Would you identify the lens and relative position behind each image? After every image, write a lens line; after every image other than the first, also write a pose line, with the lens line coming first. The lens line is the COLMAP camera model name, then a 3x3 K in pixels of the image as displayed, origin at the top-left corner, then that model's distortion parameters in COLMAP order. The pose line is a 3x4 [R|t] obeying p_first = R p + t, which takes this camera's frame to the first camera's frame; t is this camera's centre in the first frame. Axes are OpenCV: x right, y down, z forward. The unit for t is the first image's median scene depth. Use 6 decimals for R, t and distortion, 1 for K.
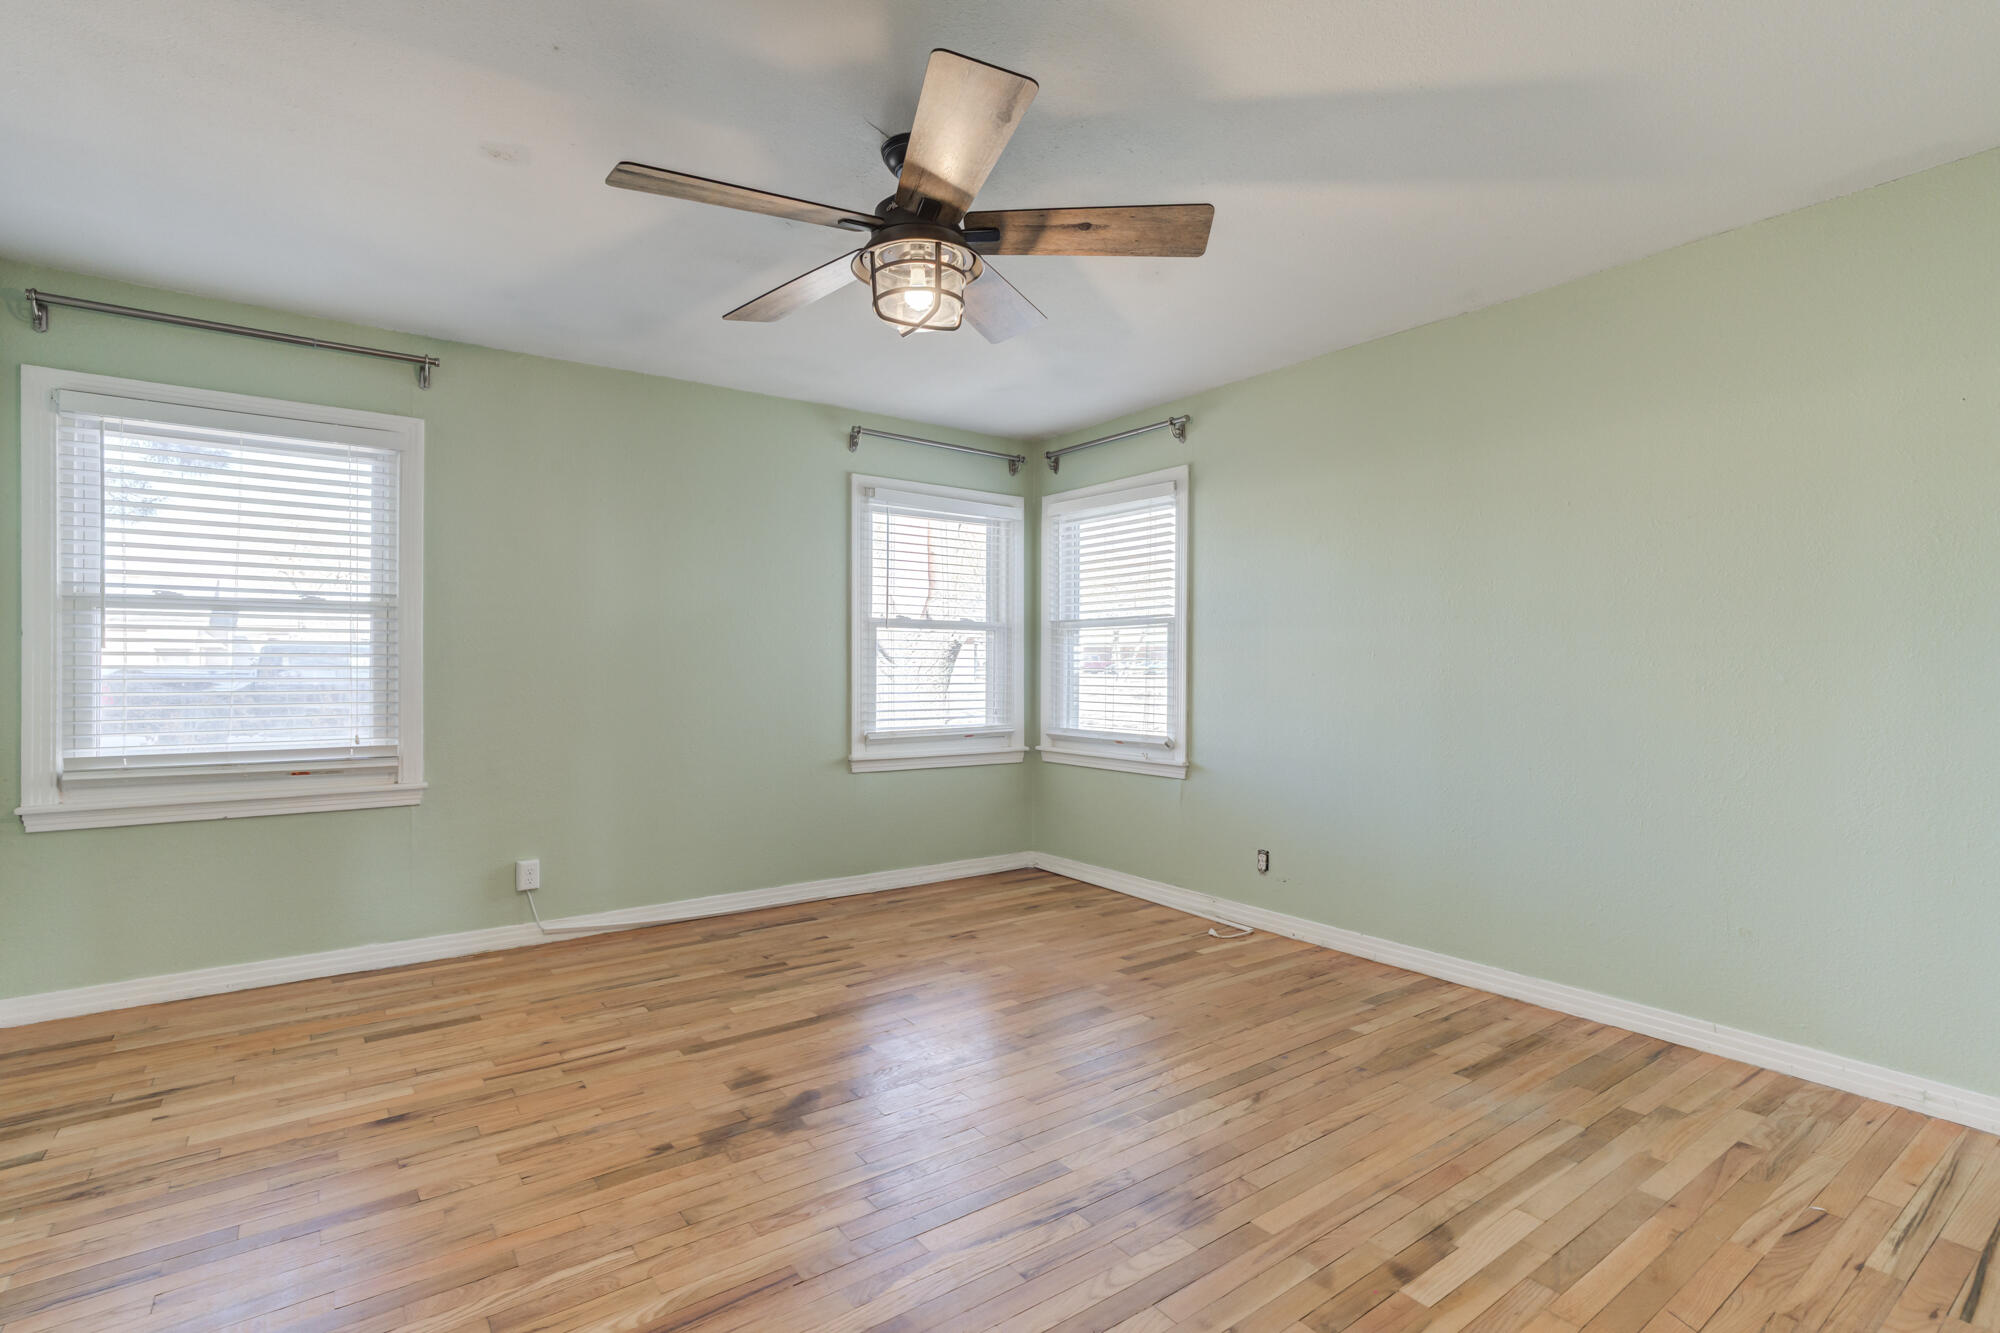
lens RADIAL K [[905.4, 0, 997.8], [0, 905.4, 657.3], [0, 0, 1]] dist [-0.021066, 0.016877]
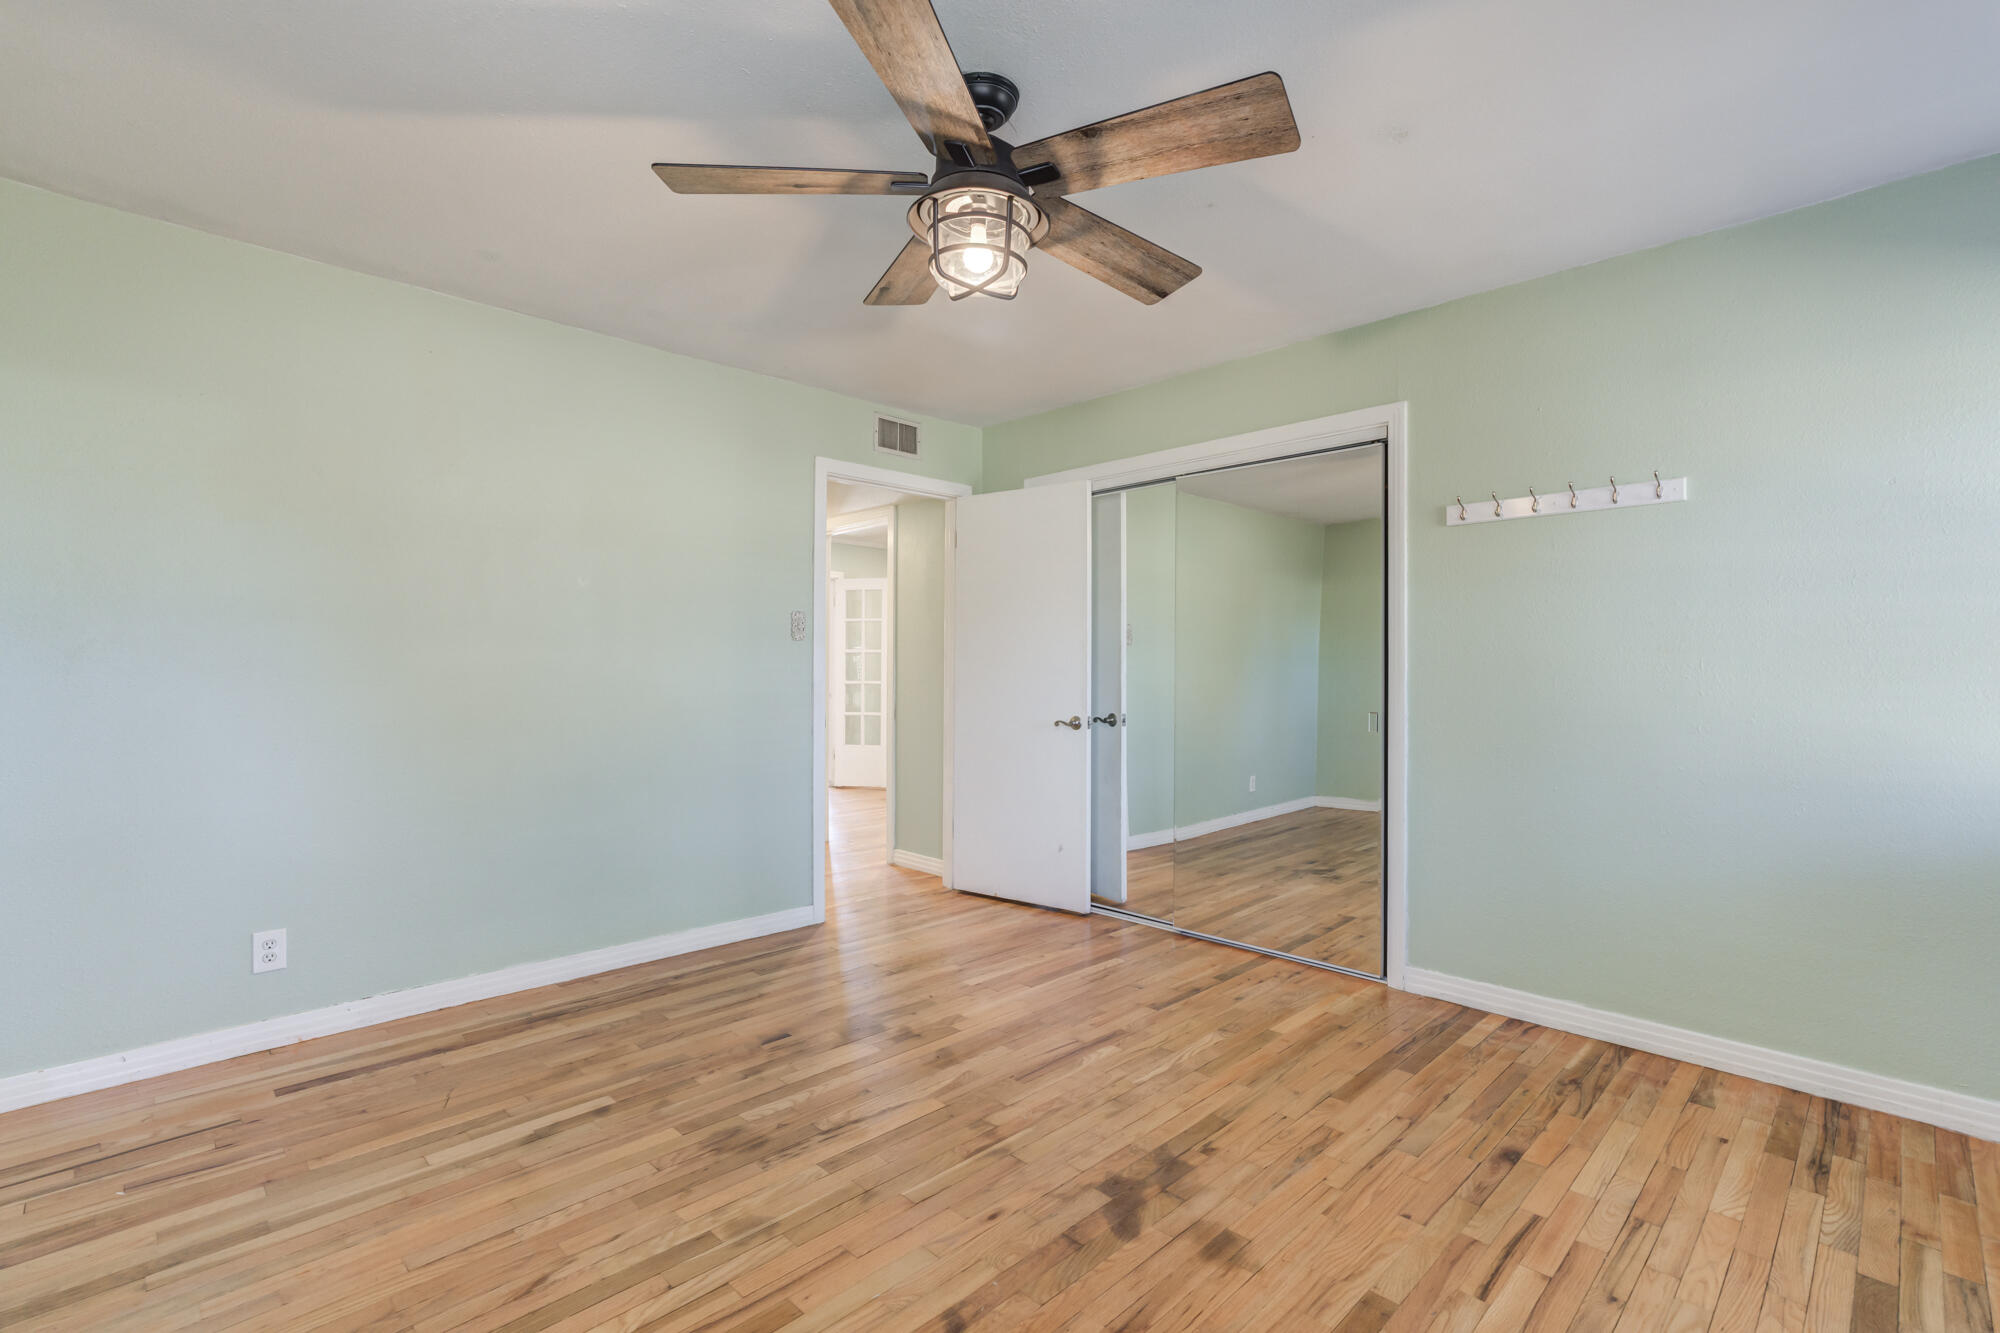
lens RADIAL K [[905.4, 0, 997.8], [0, 905.4, 657.3], [0, 0, 1]] dist [-0.021066, 0.016877]
pose [[-0.990544, -0.003987, -0.137141, 0.018417], [-0.001772, 0.999866, -0.016266, -0.013361], [0.137188, -0.015869, -0.990418, 1.995291]]
